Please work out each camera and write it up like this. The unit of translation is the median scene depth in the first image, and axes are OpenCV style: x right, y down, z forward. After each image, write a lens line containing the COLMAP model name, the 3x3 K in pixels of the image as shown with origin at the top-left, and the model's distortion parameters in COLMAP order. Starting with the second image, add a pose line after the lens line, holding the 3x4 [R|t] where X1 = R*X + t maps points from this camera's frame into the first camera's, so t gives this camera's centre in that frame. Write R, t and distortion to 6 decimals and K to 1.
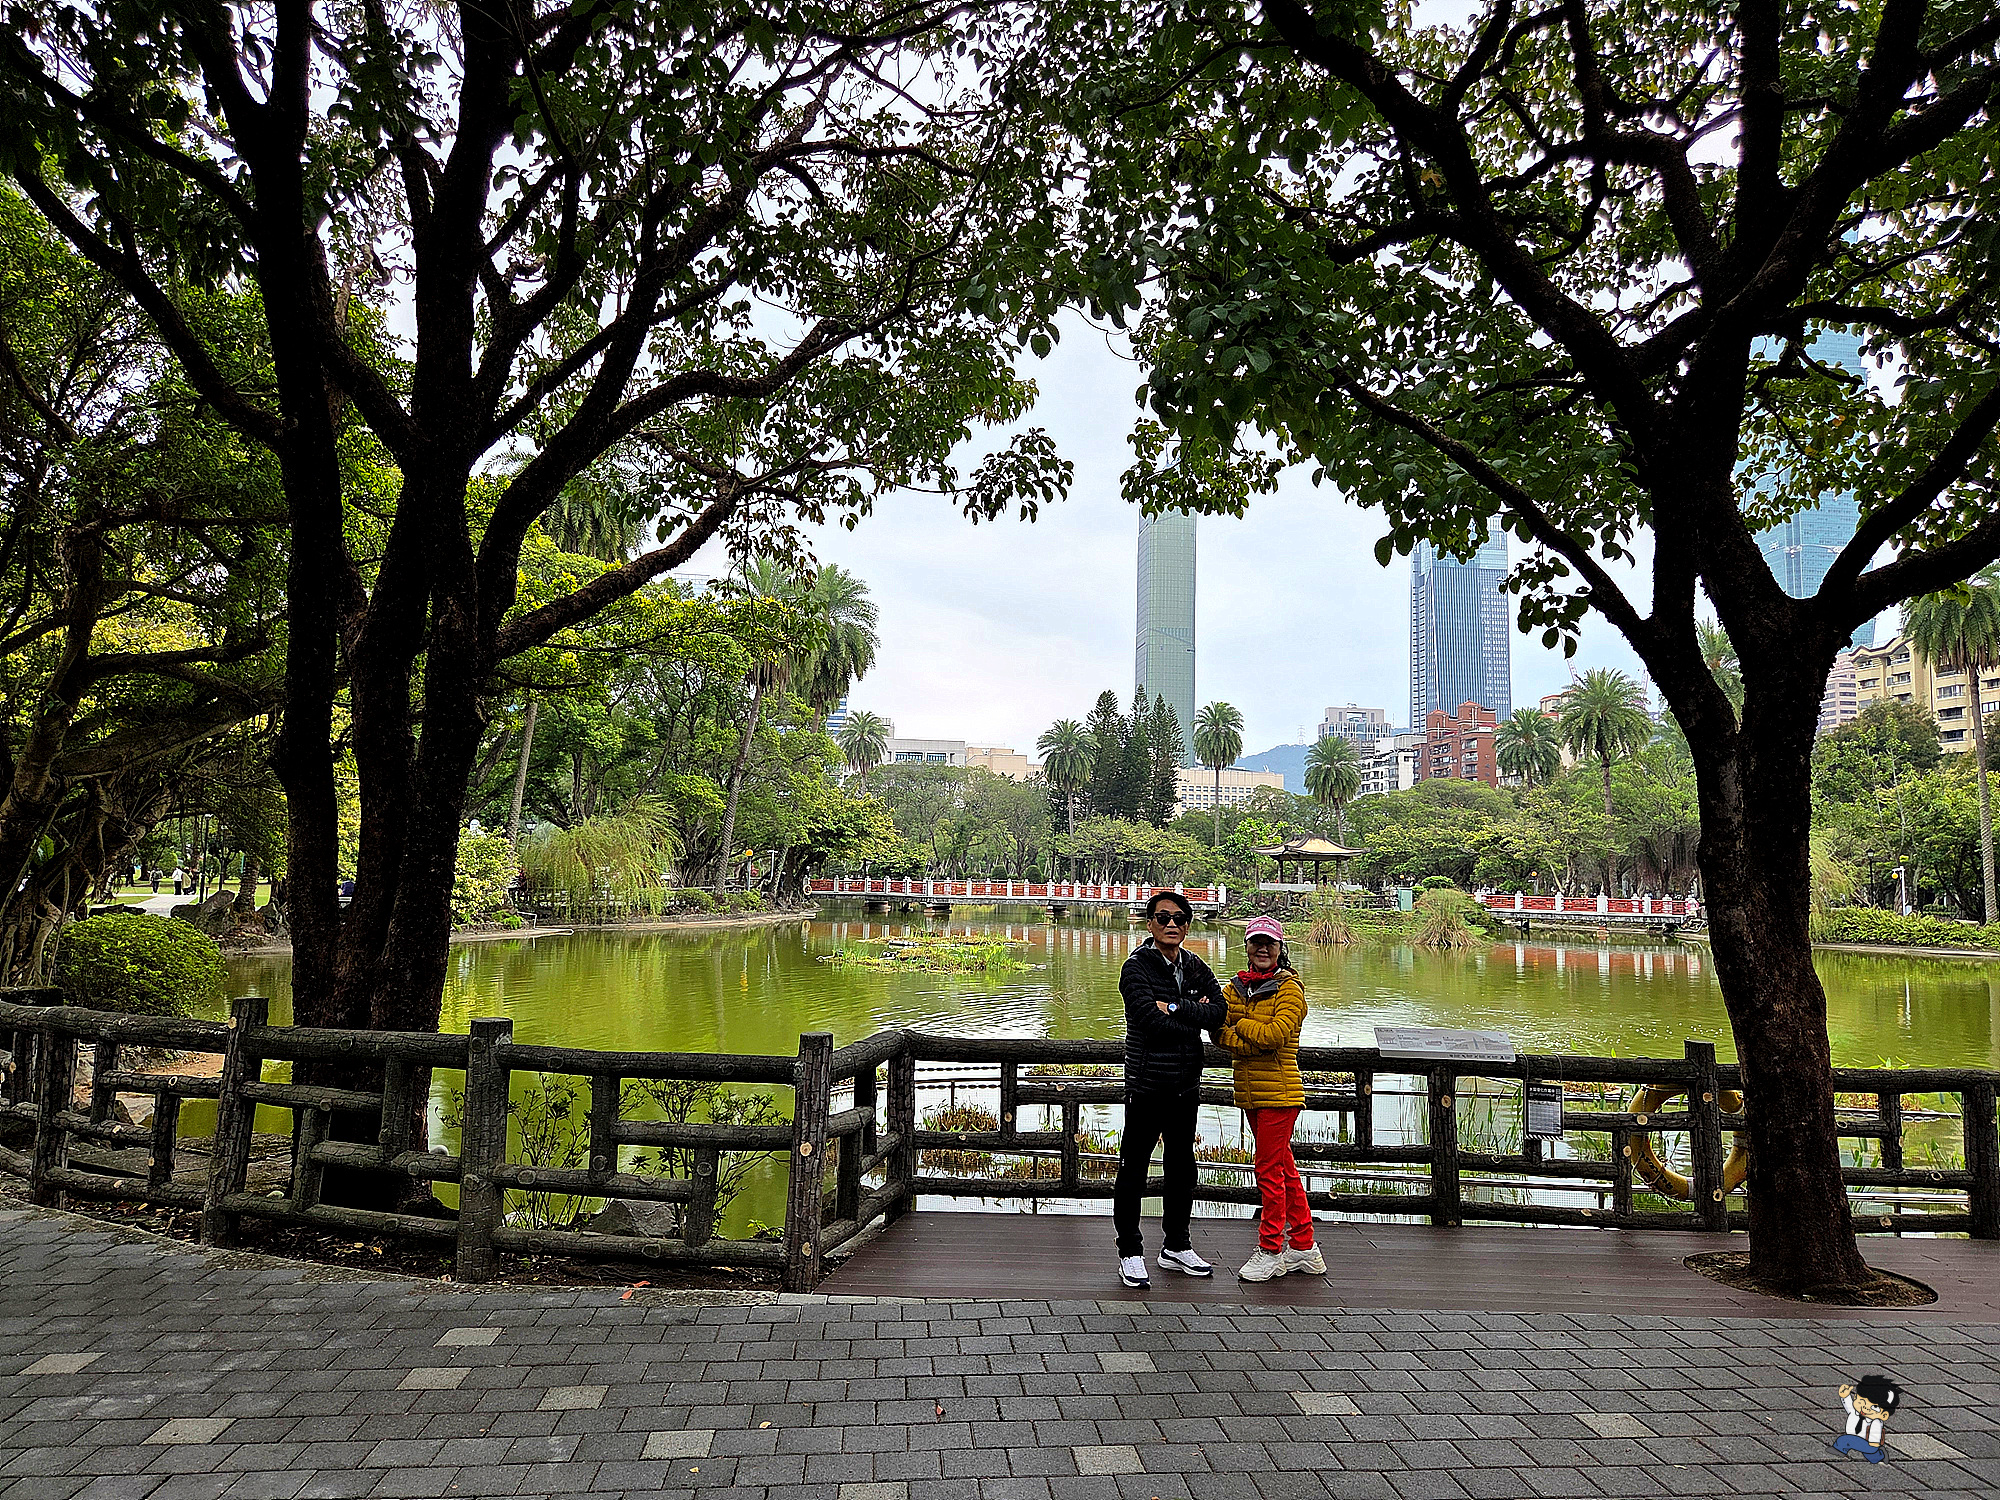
lens RADIAL K [[1355.7, 0, 995.8], [0, 1355.7, 747.0], [0, 0, 1]] dist [0.076583, -0.062037]
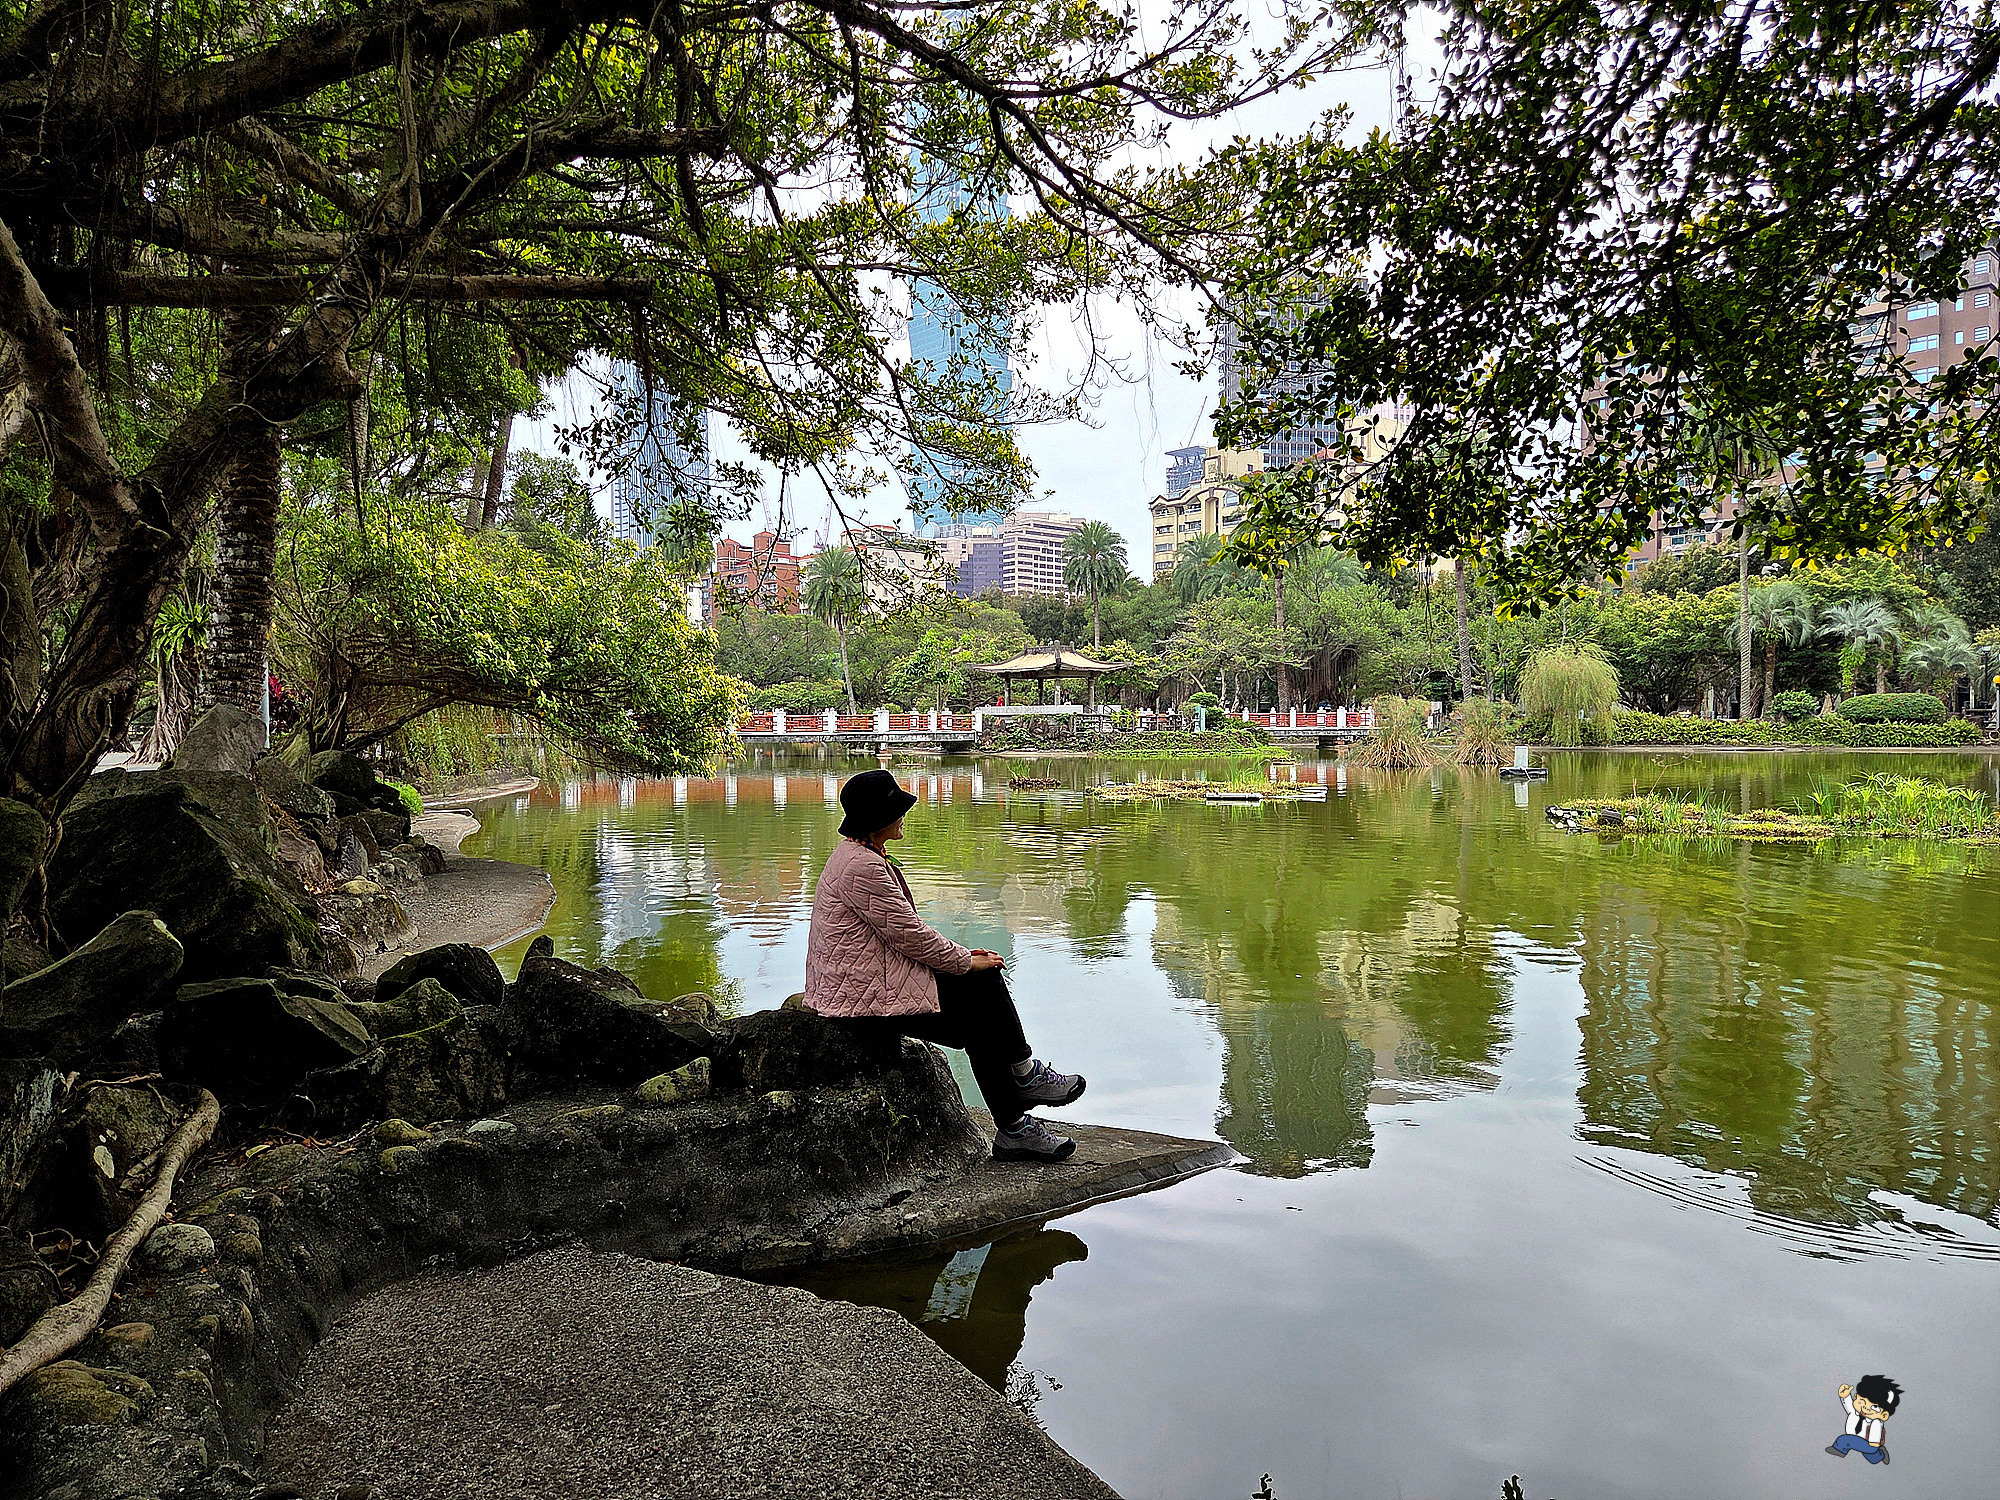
lens RADIAL K [[1355.7, 0, 1011.7], [0, 1355.7, 735.6], [0, 0, 1]] dist [0.076583, -0.062037]
pose [[0.810705, -0.030764, 0.584647, -2.418573], [-0.032344, 0.994740, 0.097194, 0.344219], [-0.584561, -0.097706, 0.805445, 3.049763]]
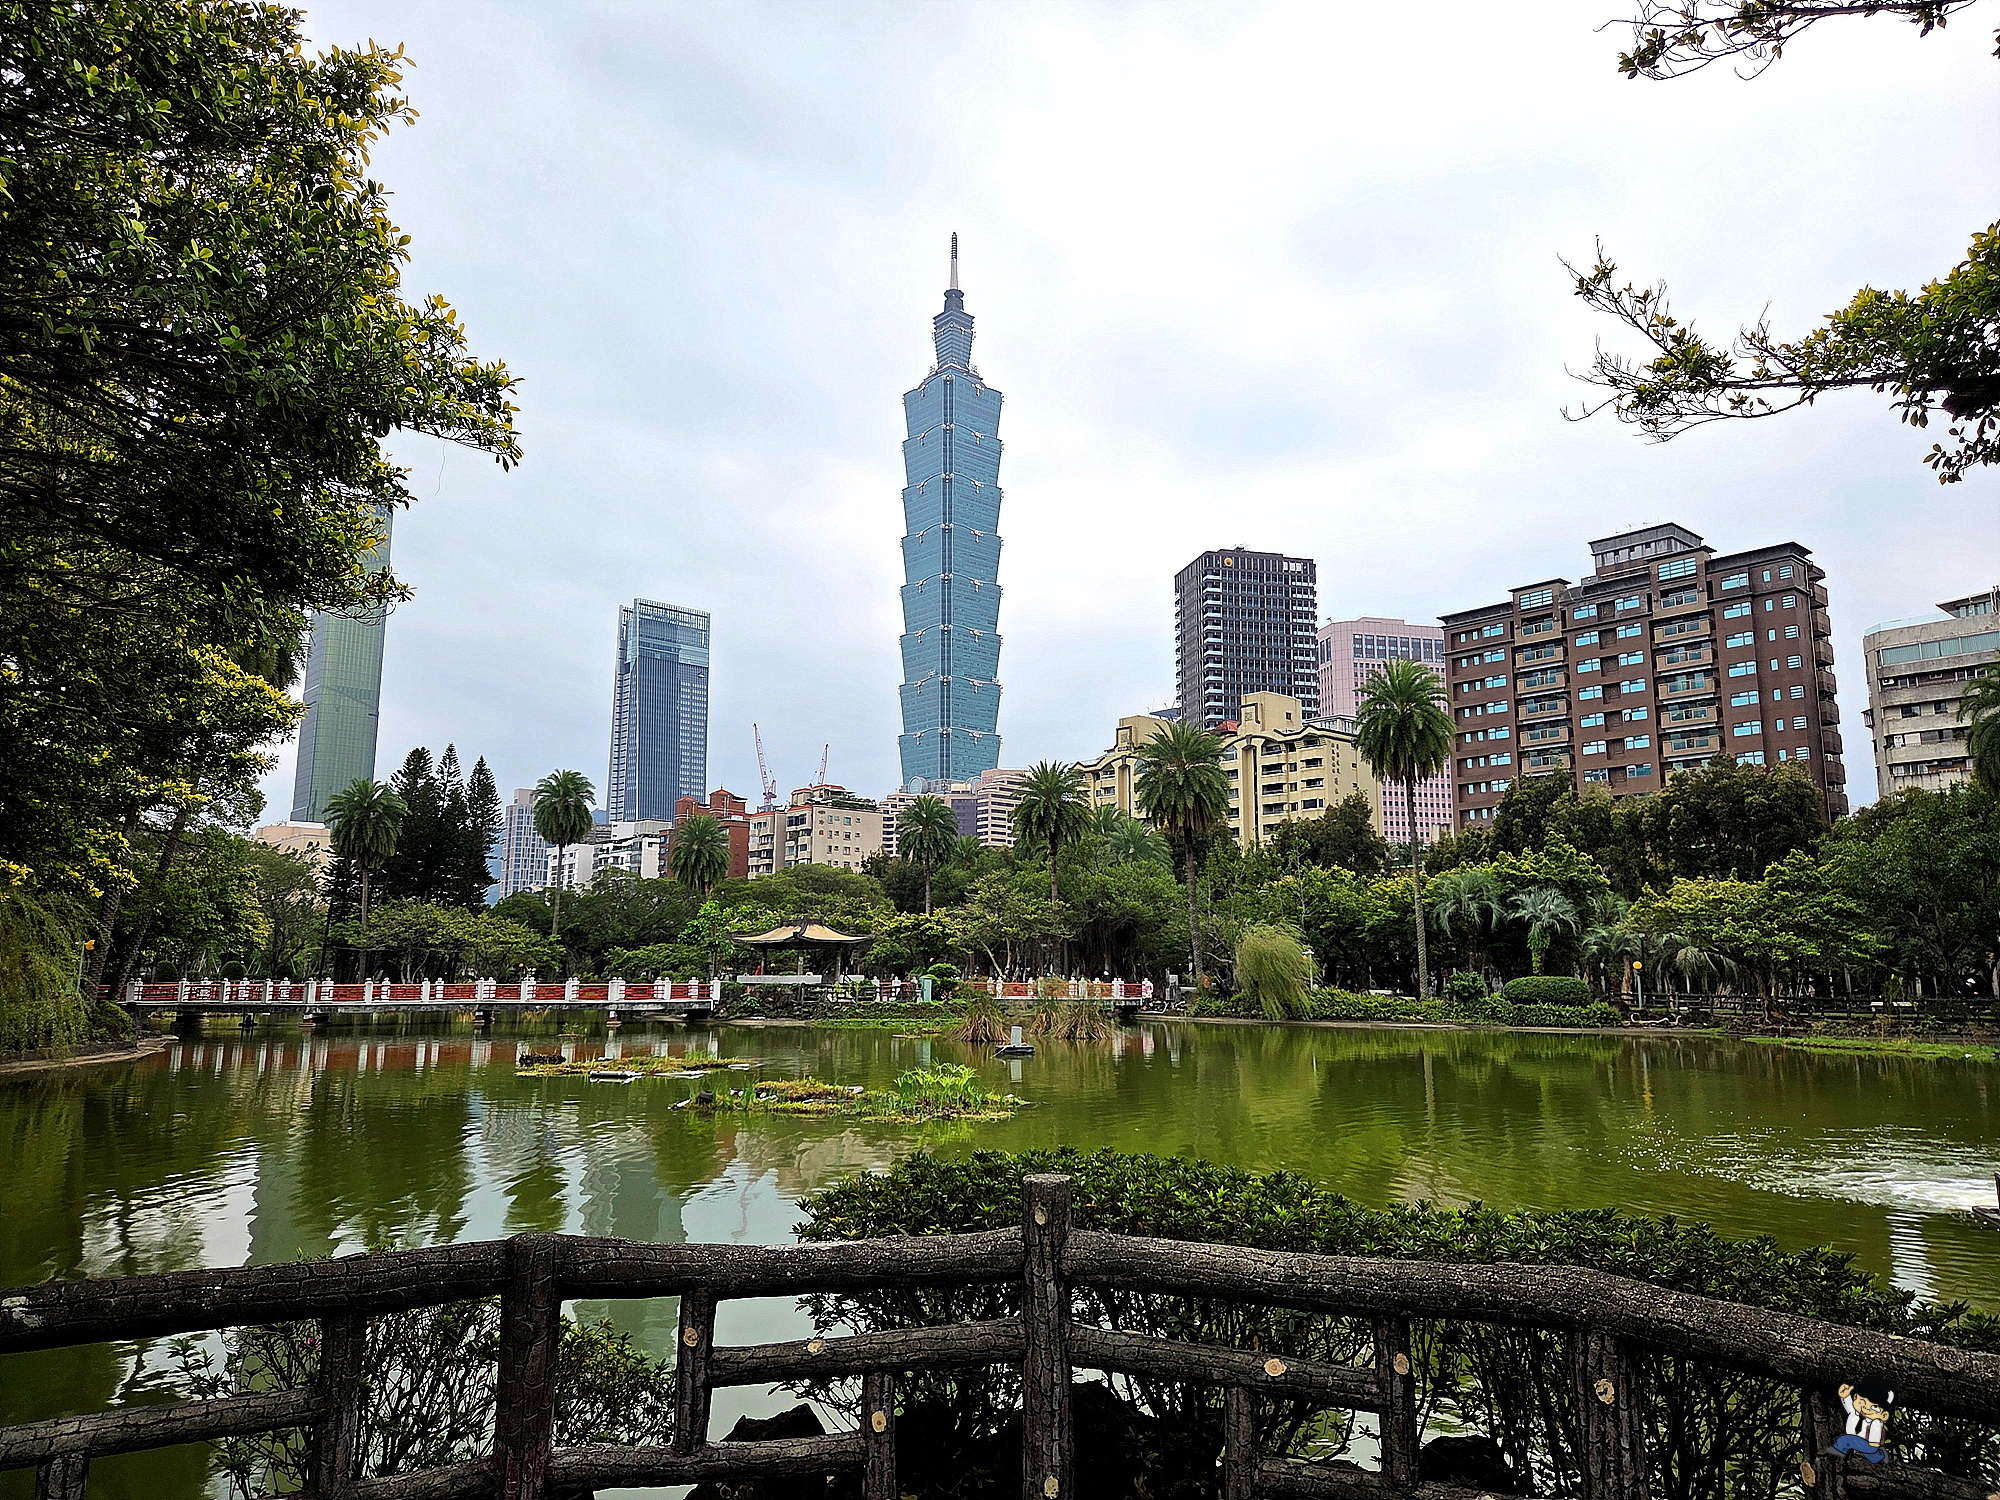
lens RADIAL K [[1355.7, 0, 1004.1], [0, 1355.7, 745.9], [0, 0, 1]] dist [0.076583, -0.062037]
pose [[0.821137, 0.079300, 0.565195, -1.584019], [-0.042260, 0.996030, -0.078353, 0.128998], [-0.569164, 0.040453, 0.821228, 1.591366]]
